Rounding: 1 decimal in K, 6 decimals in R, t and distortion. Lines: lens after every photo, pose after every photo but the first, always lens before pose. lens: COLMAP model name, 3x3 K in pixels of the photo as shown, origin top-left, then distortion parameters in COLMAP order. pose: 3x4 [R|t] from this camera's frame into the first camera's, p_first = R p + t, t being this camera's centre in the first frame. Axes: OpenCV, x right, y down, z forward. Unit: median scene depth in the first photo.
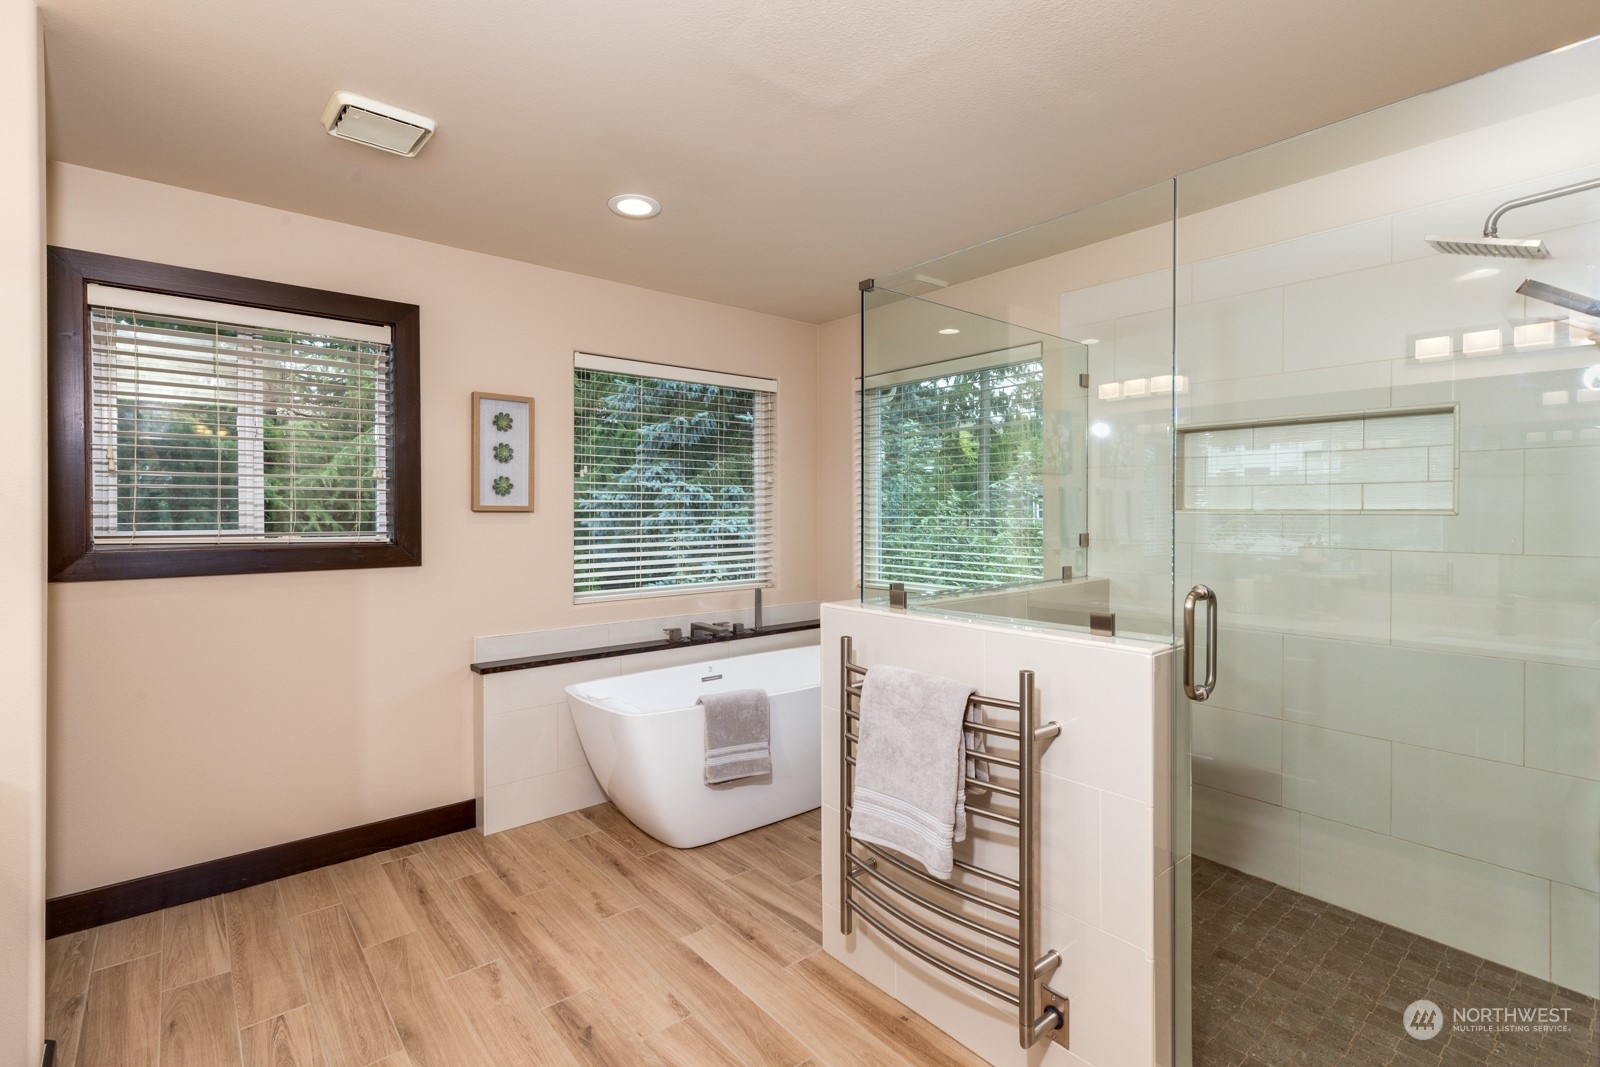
lens RADIAL K [[762.0, 0, 807.7], [0, 762.0, 512.0], [0, 0, 1]] dist [0.003480, -0.000409]
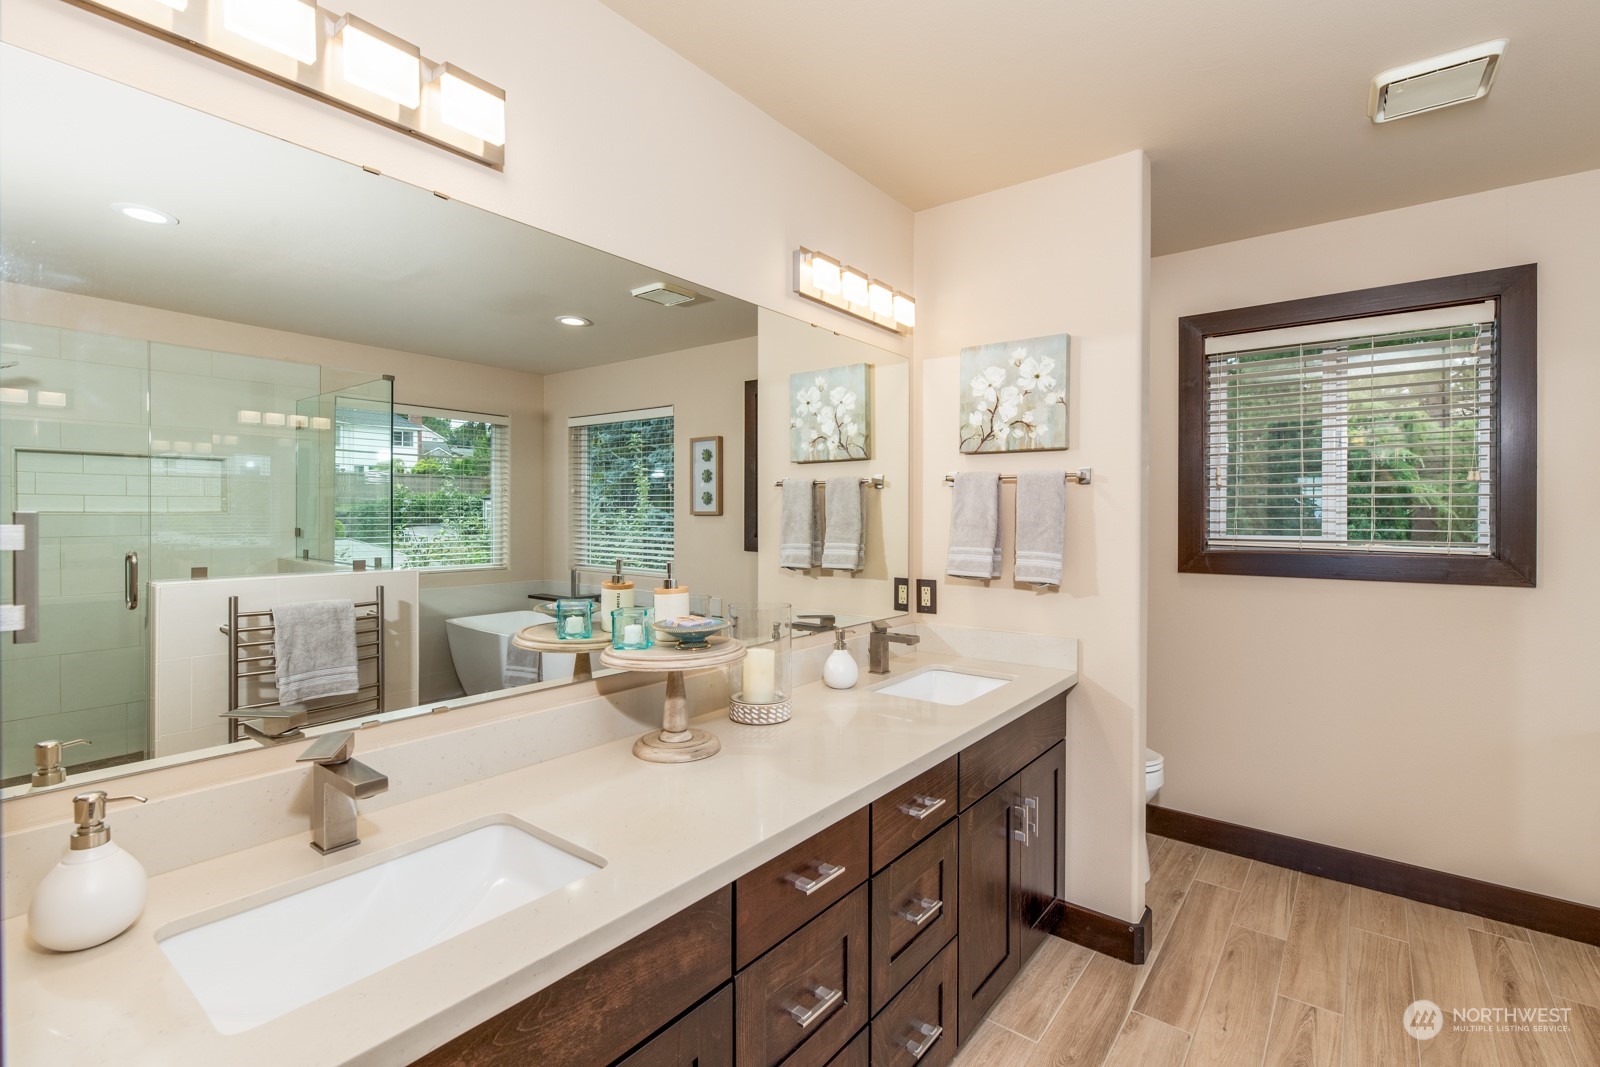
lens RADIAL K [[743.8, 0, 806.8], [0, 743.8, 519.3], [0, 0, 1]] dist [0.001606, -0.002605]
pose [[0.173119, 0.003996, -0.984893, 0.155722], [-0.005190, 0.999982, 0.003145, 0.000534], [0.984887, 0.004567, 0.173137, 0.131099]]
